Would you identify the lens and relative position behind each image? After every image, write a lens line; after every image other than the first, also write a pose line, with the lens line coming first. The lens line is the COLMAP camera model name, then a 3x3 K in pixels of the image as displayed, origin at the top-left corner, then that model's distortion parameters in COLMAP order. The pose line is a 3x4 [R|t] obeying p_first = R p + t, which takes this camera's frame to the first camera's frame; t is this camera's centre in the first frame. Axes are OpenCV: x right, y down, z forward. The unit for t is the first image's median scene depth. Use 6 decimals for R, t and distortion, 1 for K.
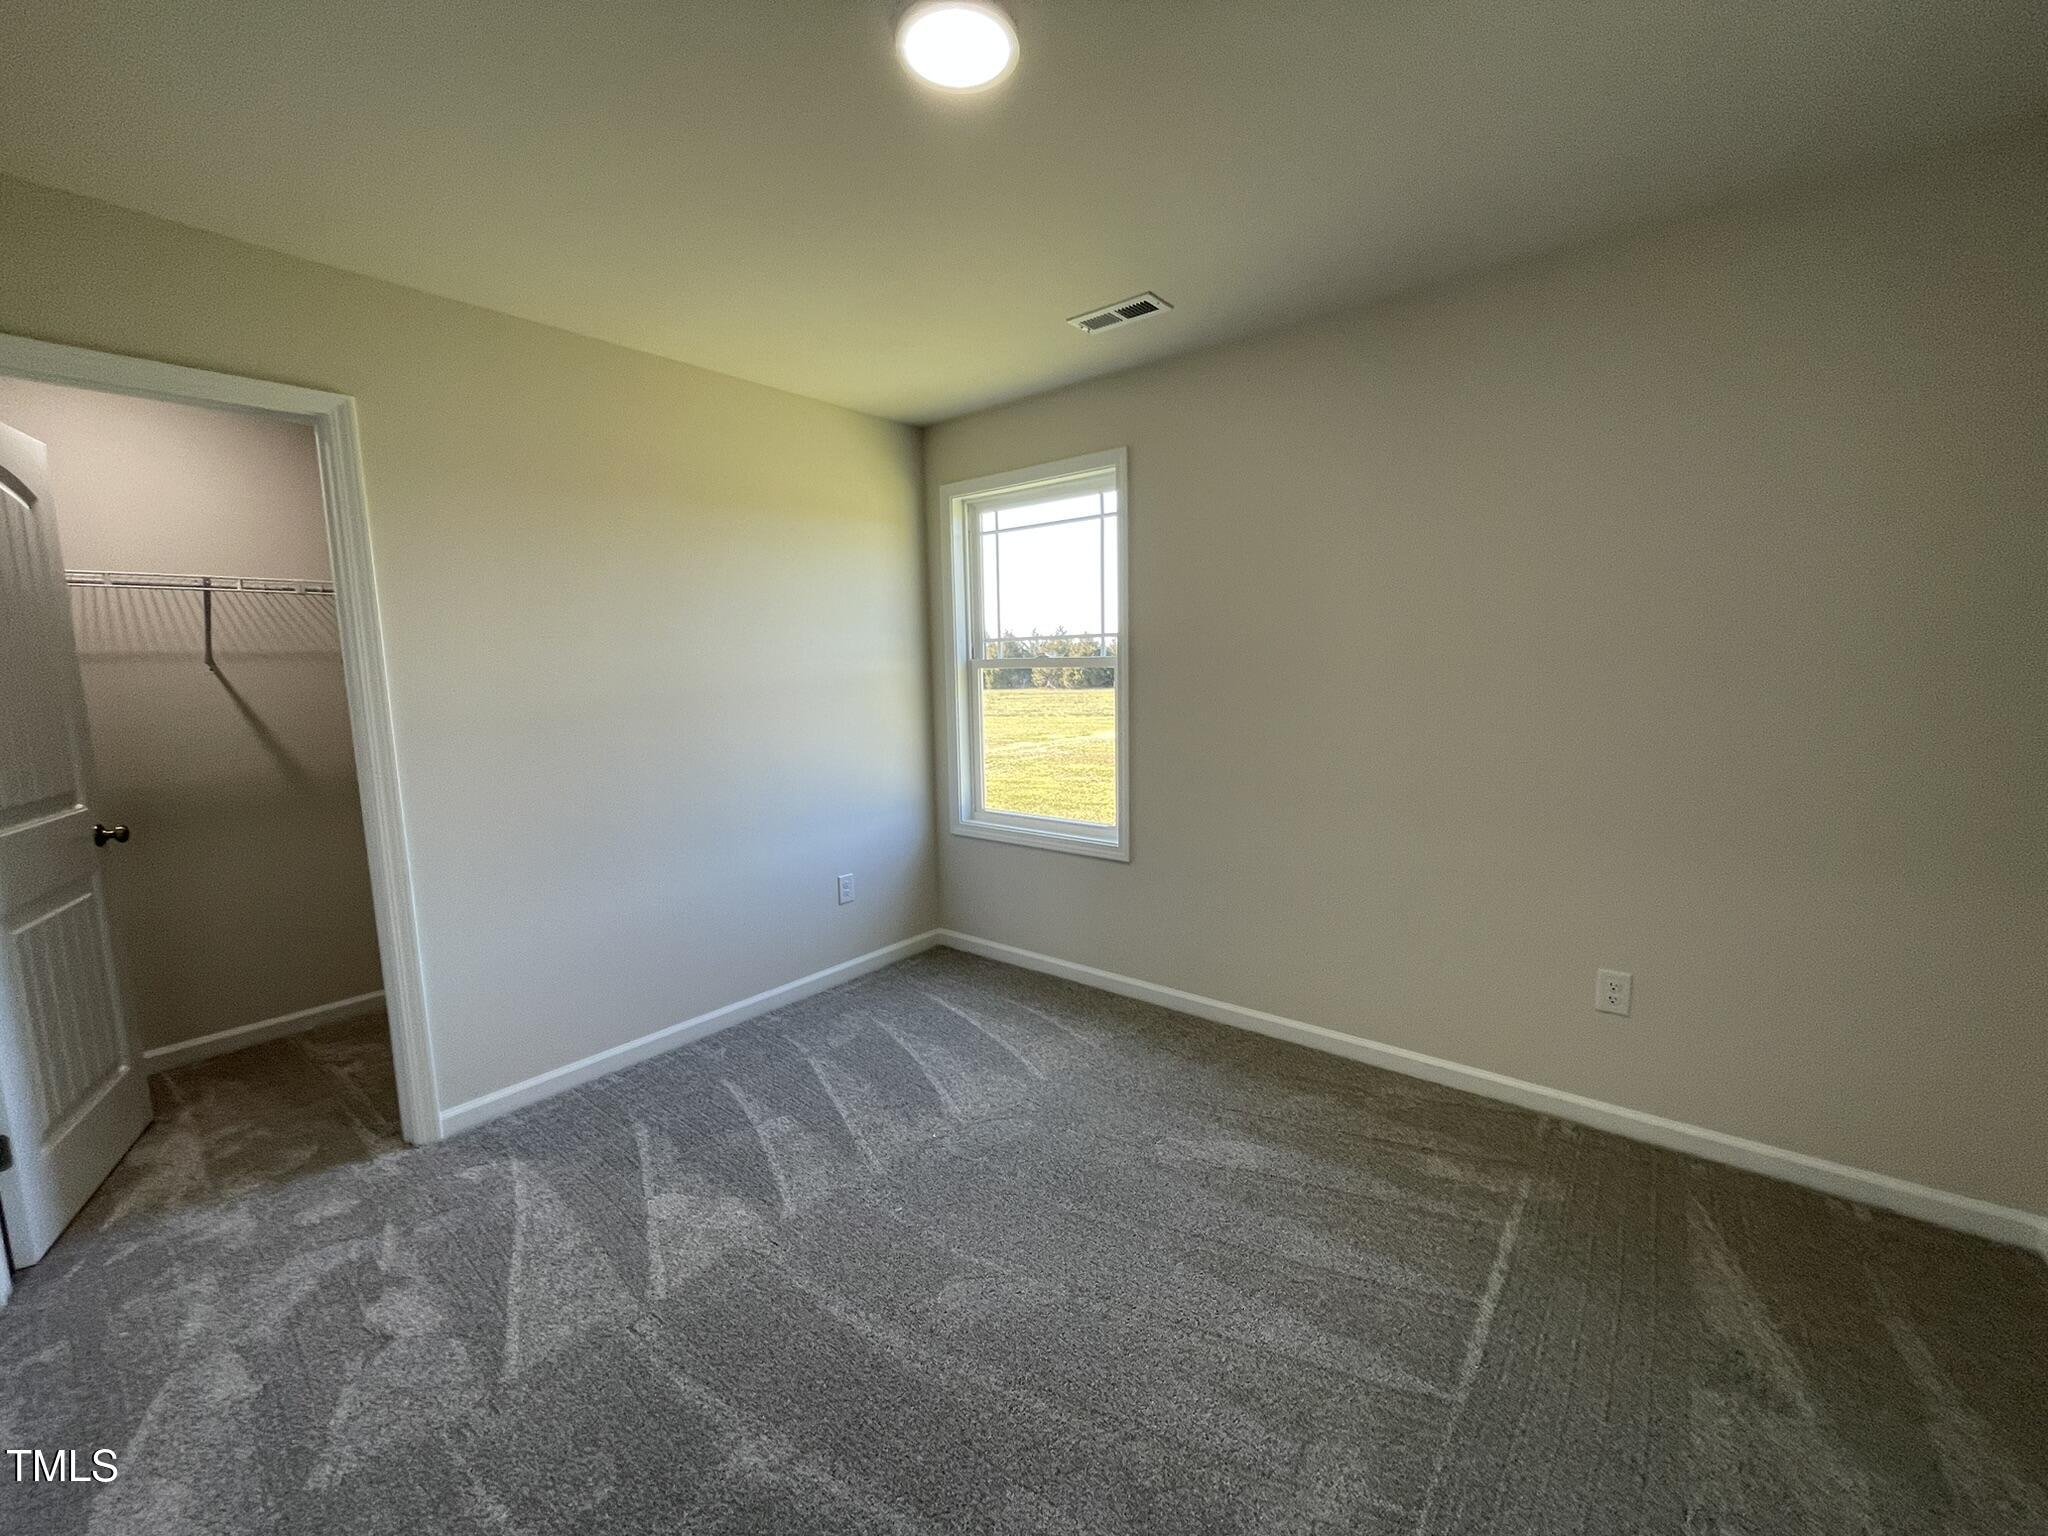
lens RADIAL K [[827.8, 0, 1024.0], [0, 827.8, 768.0], [0, 0, 1]] dist [-0.000186, -0.000127]
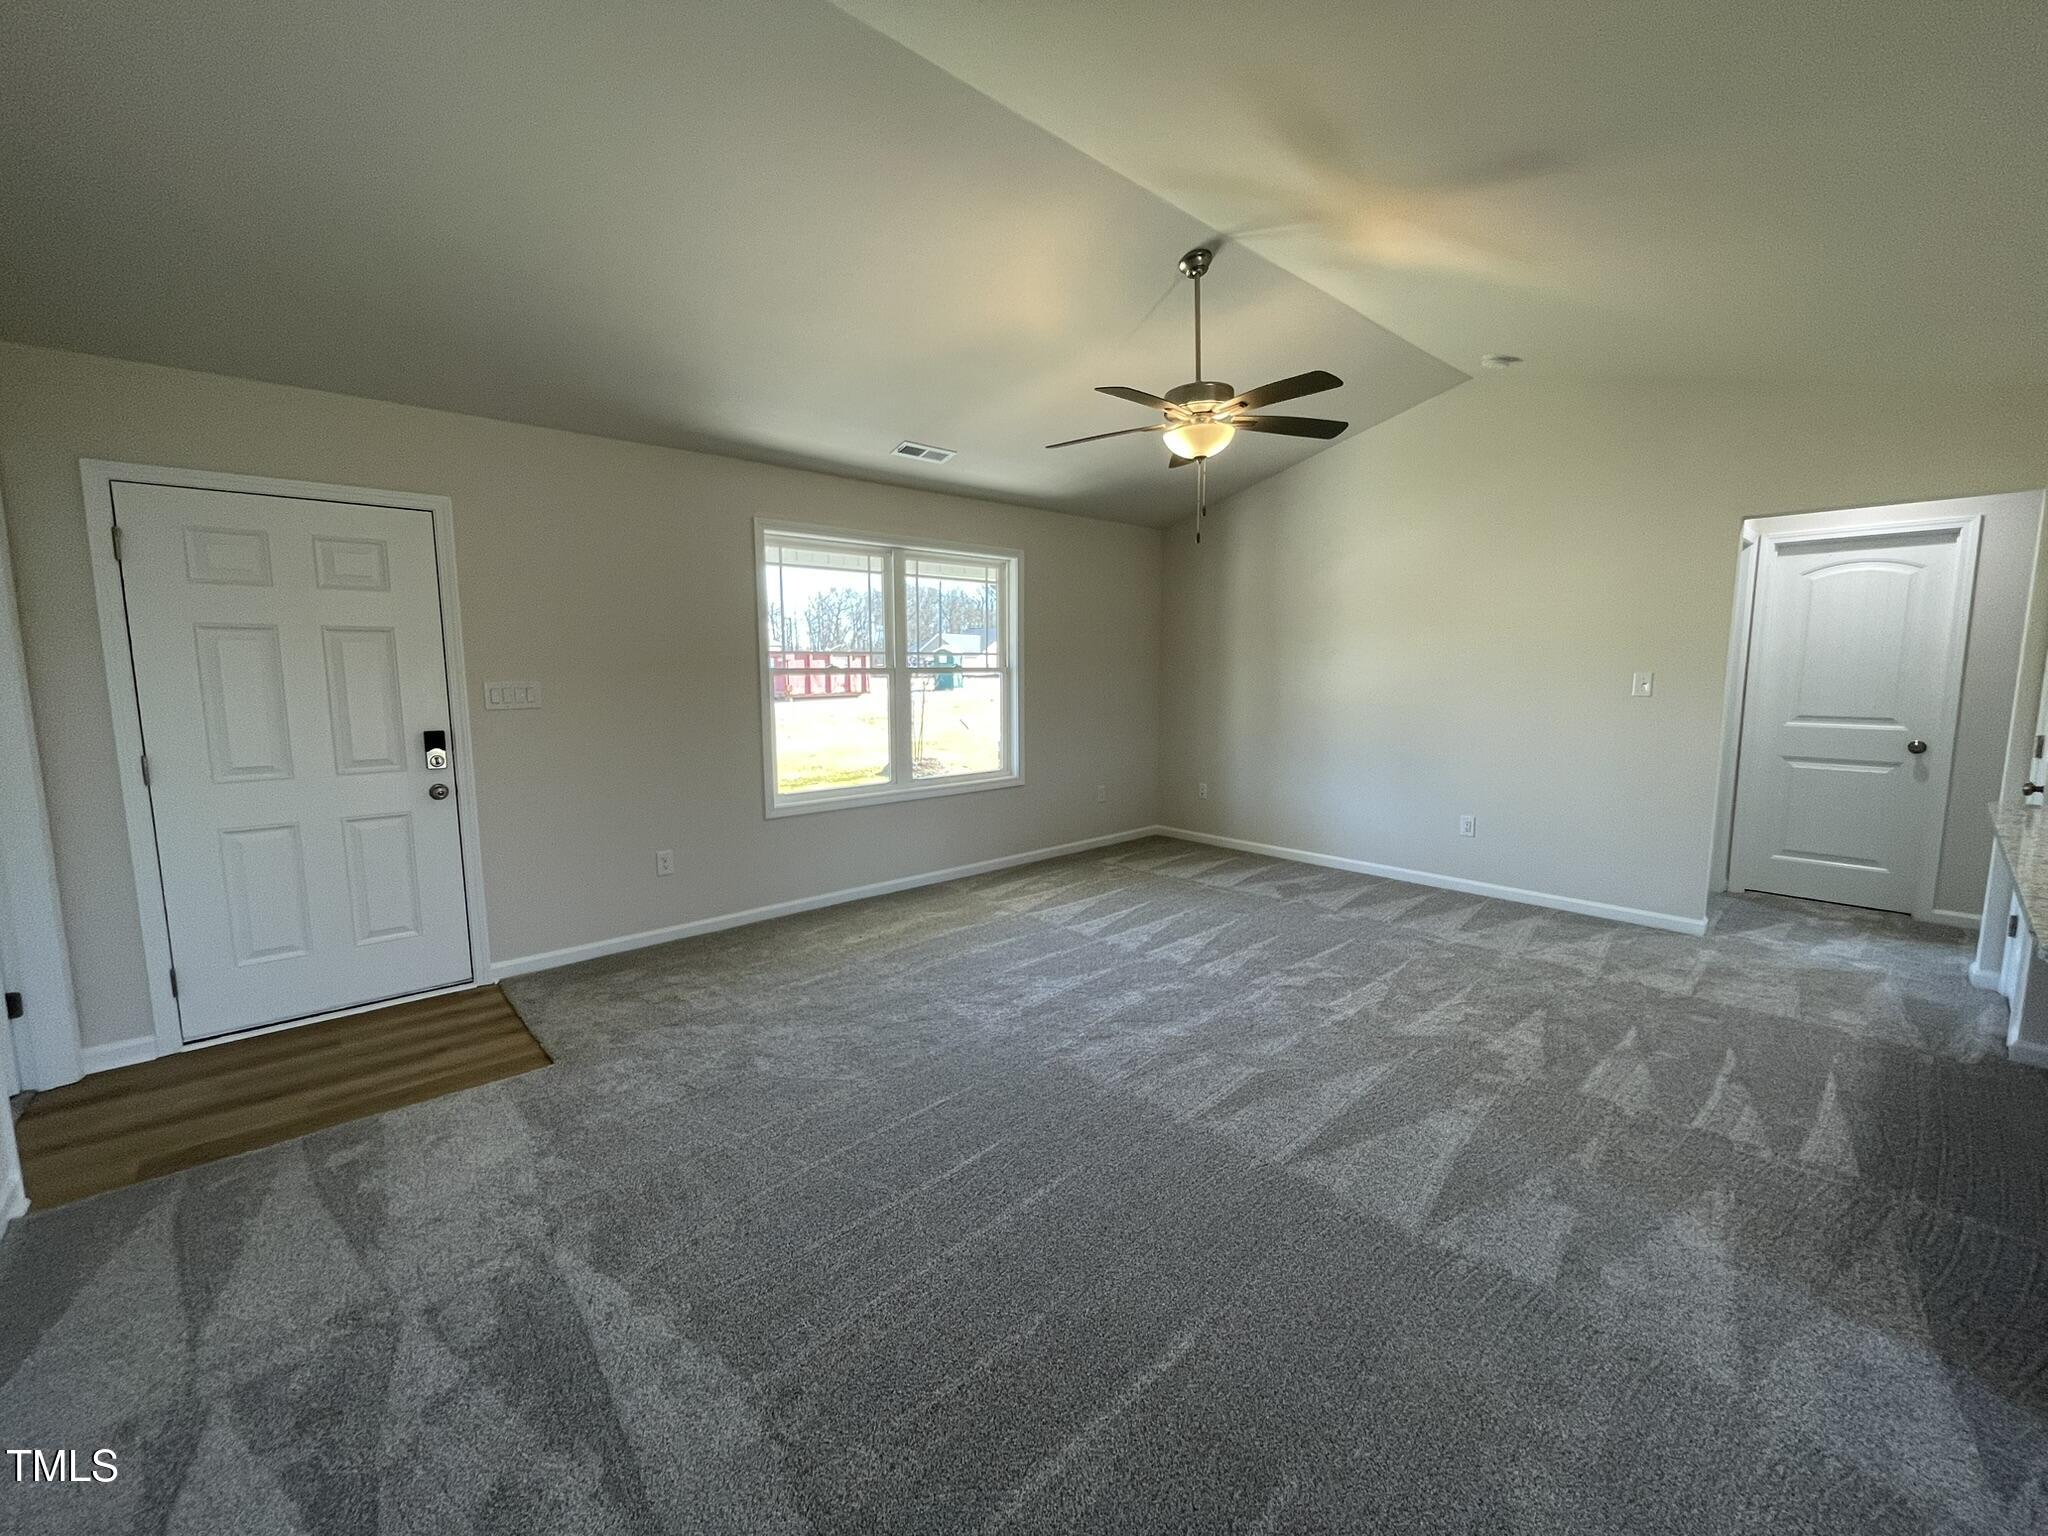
lens RADIAL K [[827.8, 0, 1024.0], [0, 827.8, 768.0], [0, 0, 1]] dist [-0.000186, -0.000127]
pose [[0.141983, -0.101848, 0.984616, -1.216274], [0.131536, 0.987813, 0.083211, -0.040240], [-0.981091, 0.117698, 0.153649, 0.487557]]
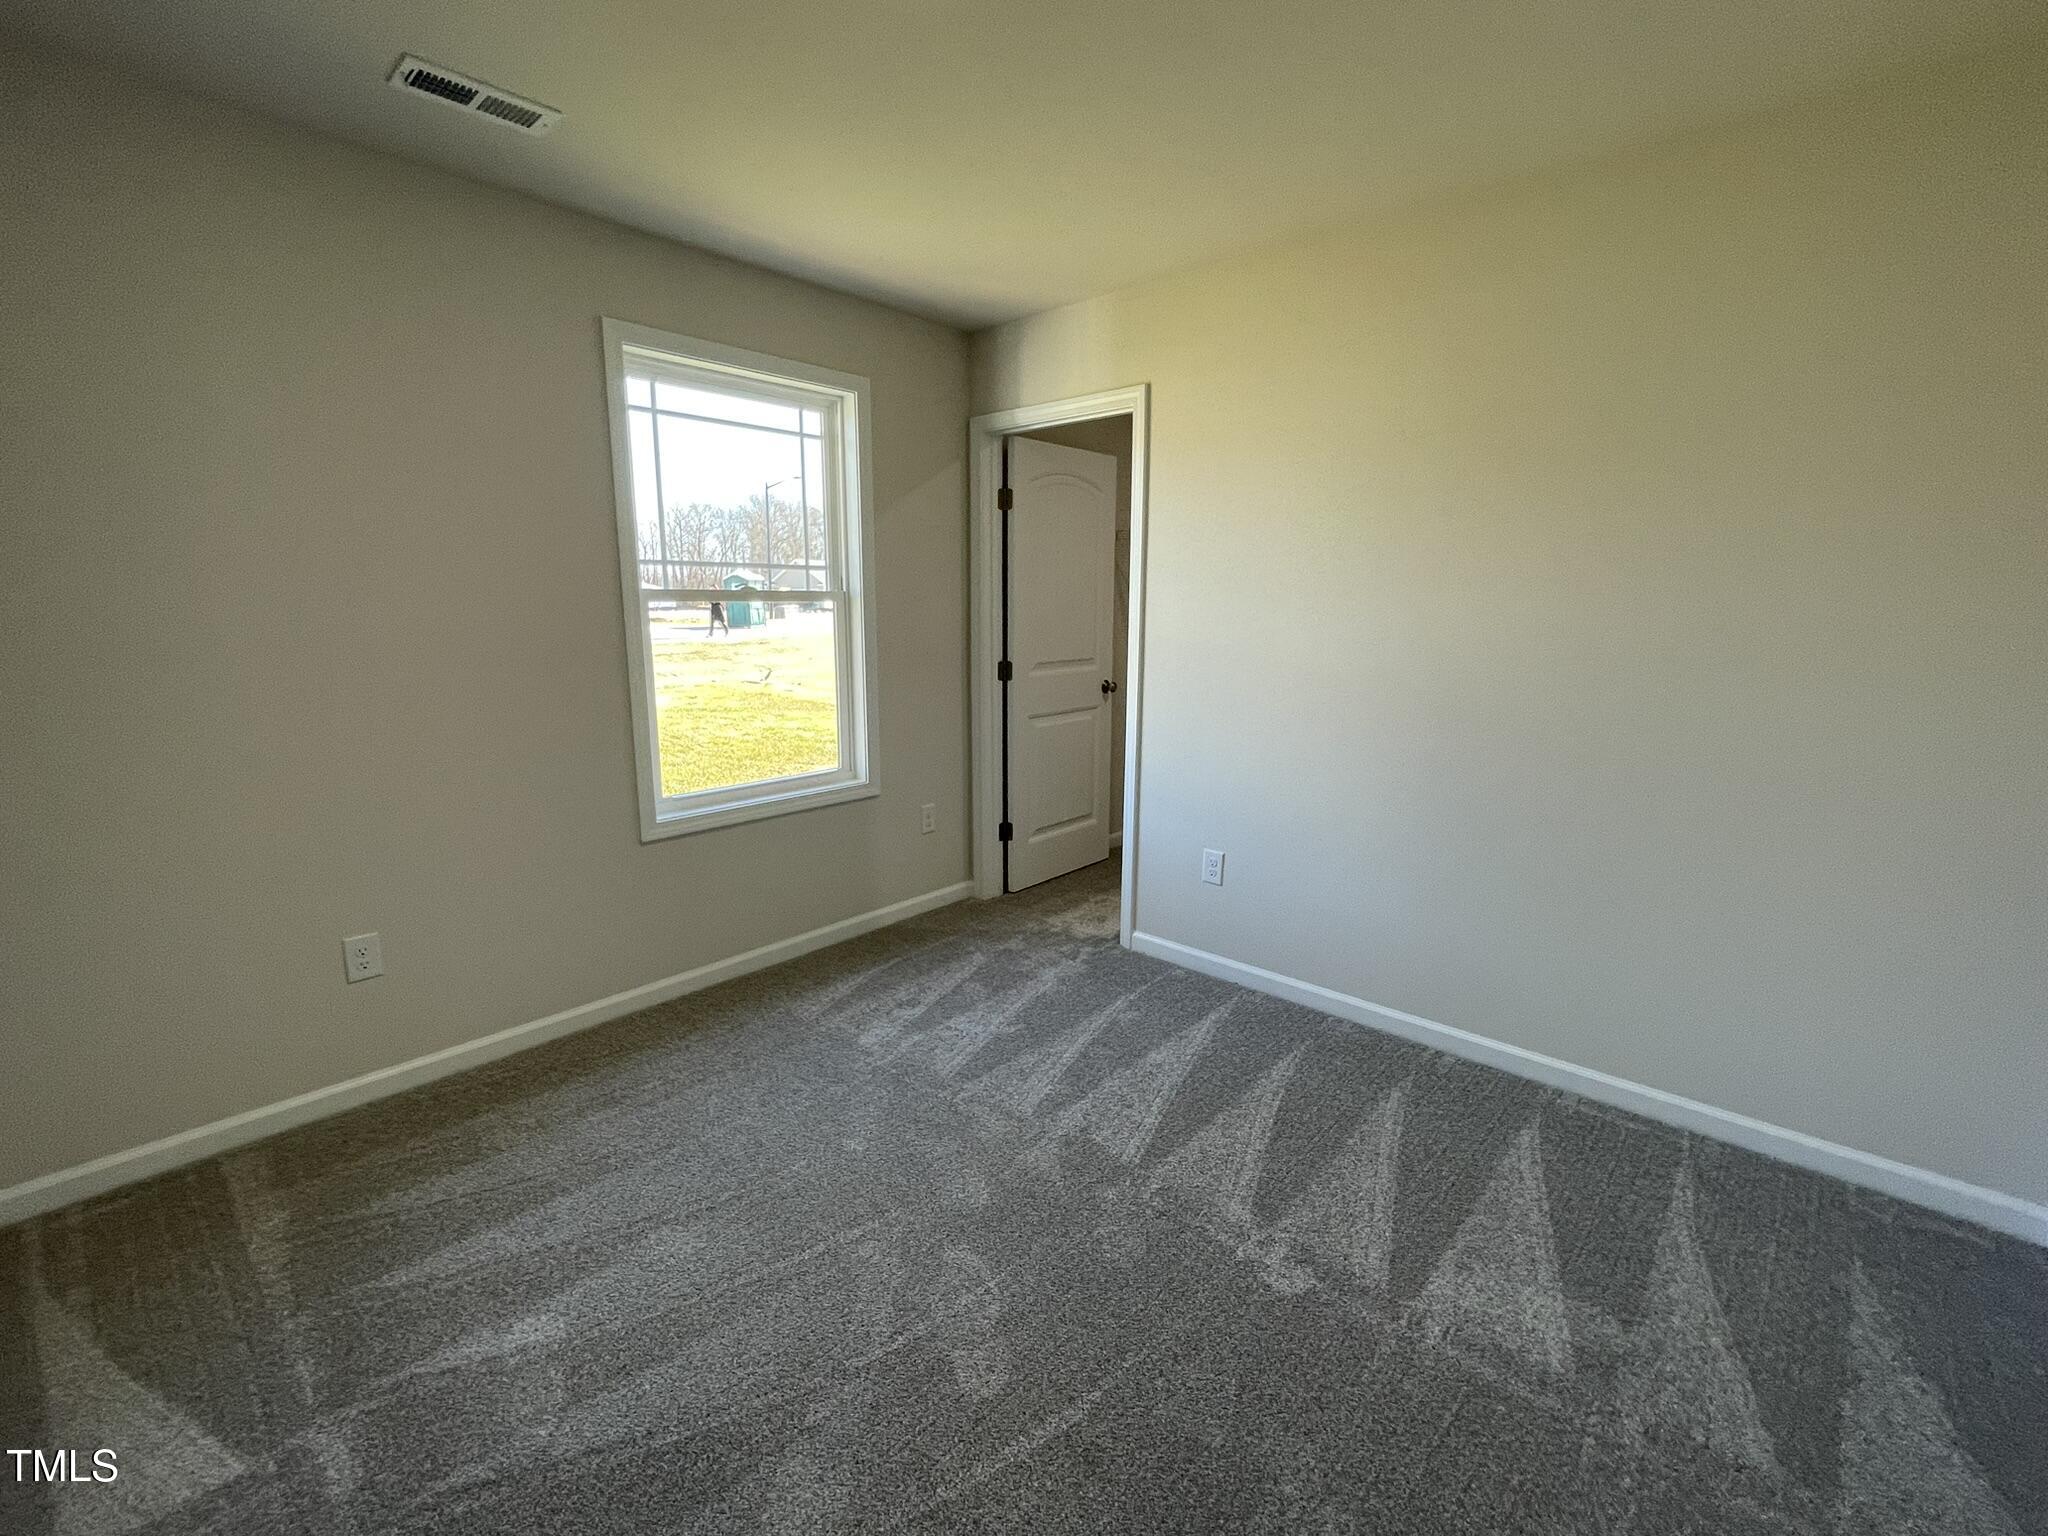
lens RADIAL K [[902.6, 0, 1024.0], [0, 902.6, 768.0], [0, 0, 1]] dist [-0.000588, -0.000109]
pose [[0.038620, -0.161918, 0.986048, -0.844392], [0.128120, 0.979442, 0.155815, -0.060457], [-0.991006, 0.120315, 0.058571, 0.665754]]
